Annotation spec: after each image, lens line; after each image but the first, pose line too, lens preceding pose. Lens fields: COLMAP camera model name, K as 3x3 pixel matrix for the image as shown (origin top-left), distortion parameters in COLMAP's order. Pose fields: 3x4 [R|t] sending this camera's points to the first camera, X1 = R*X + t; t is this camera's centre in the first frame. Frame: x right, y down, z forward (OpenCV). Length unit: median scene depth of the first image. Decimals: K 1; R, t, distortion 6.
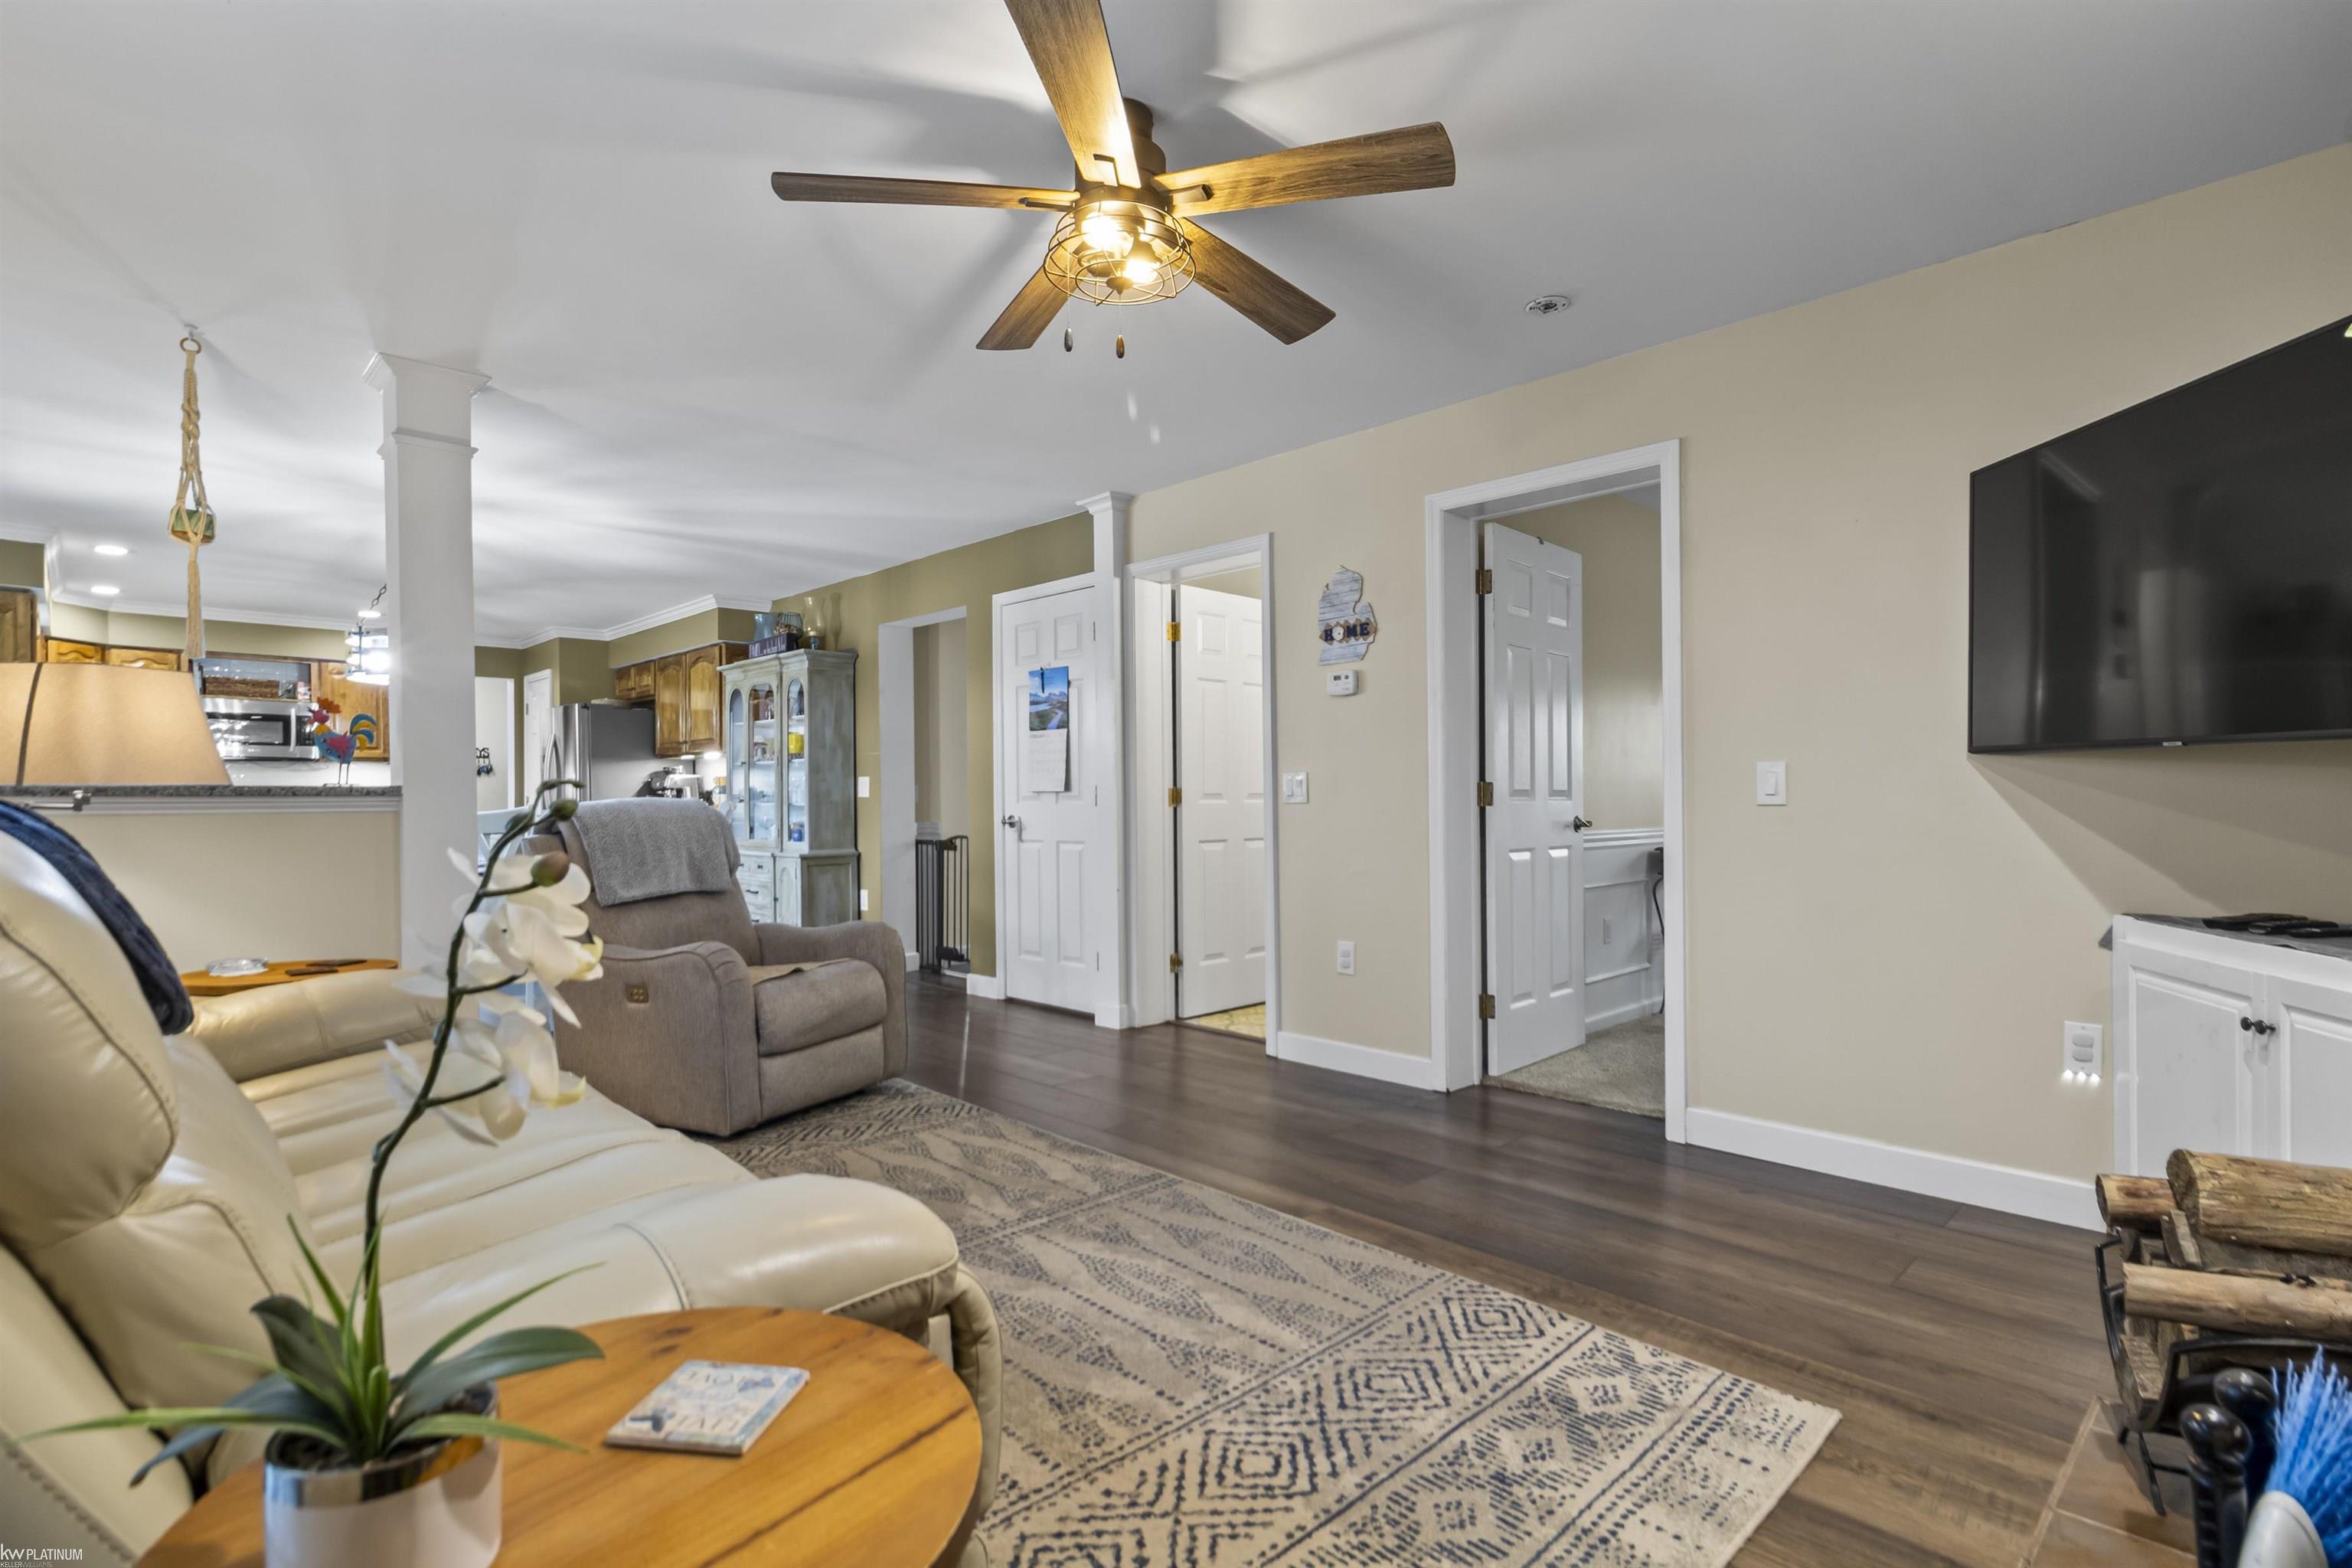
lens RADIAL K [[1123.5, 0, 1182.8], [0, 1123.5, 802.3], [0, 0, 1]] dist [0.004610, 0.000896]
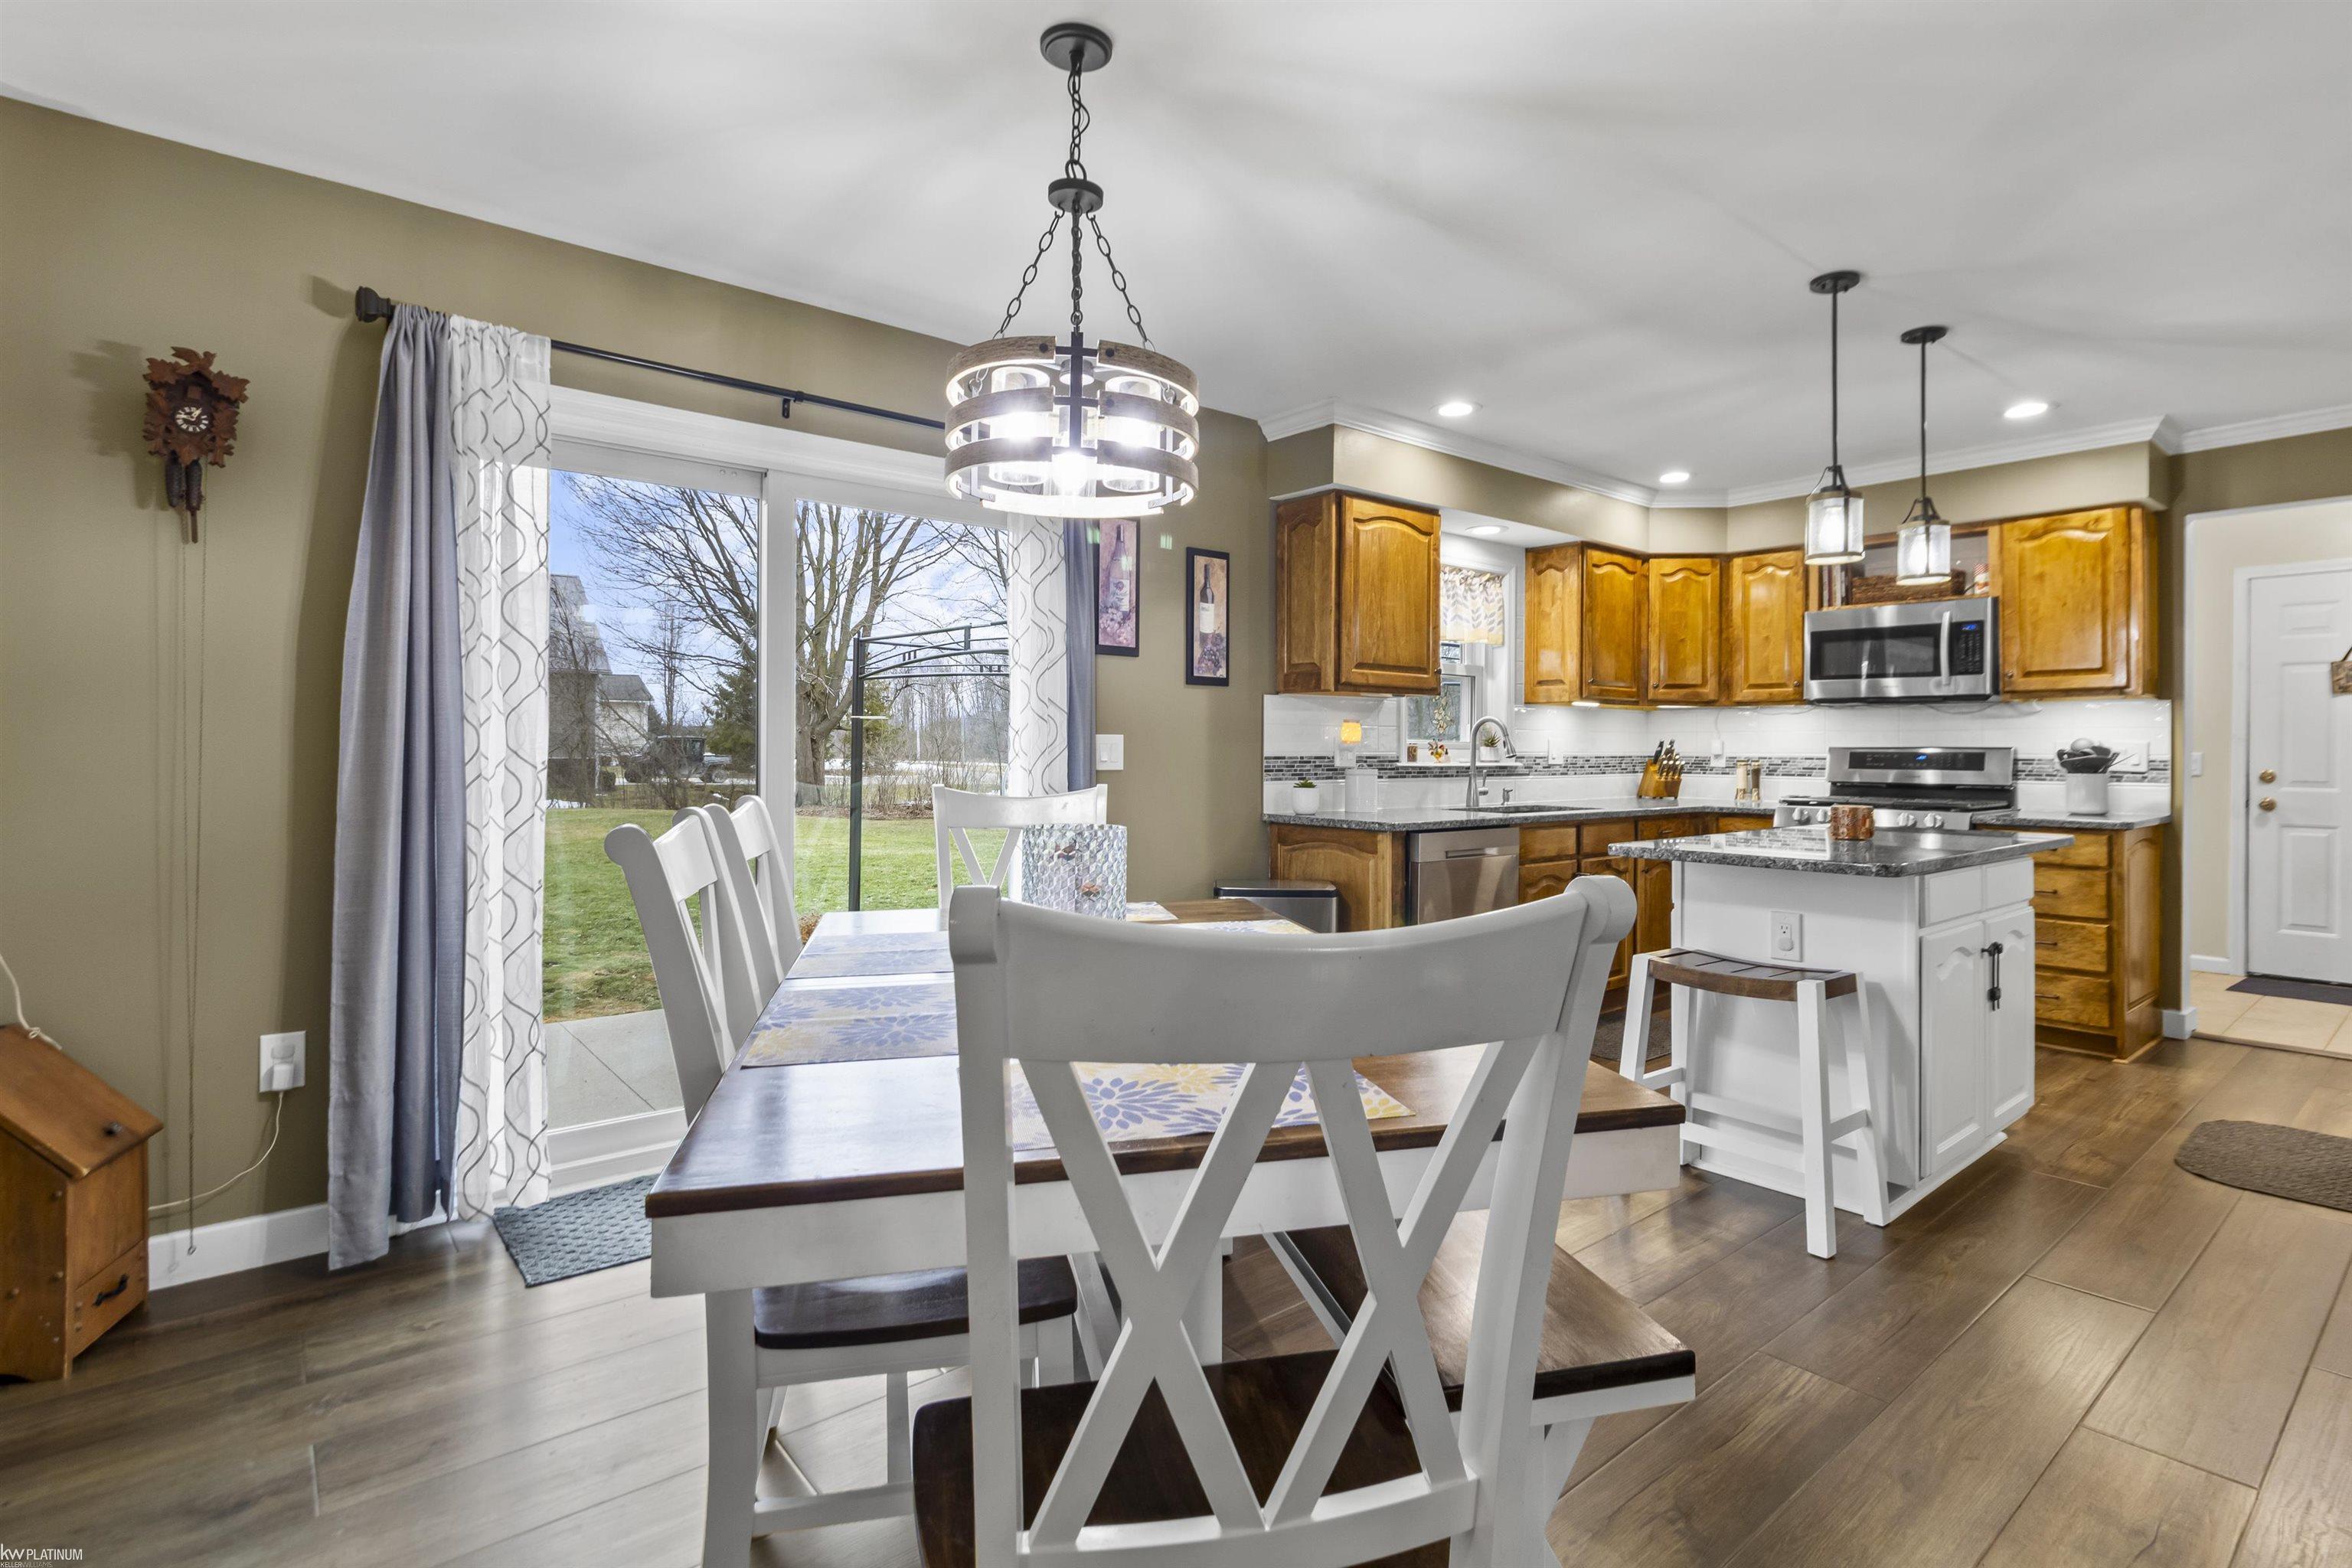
lens RADIAL K [[1138.9, 0, 1215.7], [0, 1138.9, 747.5], [0, 0, 1]] dist [-0.001946, -0.000577]
pose [[-0.074034, 0.001961, -0.997254, -0.173667], [-0.007384, 0.999970, 0.002514, -0.011681], [0.997228, 0.007550, -0.074017, 0.655140]]
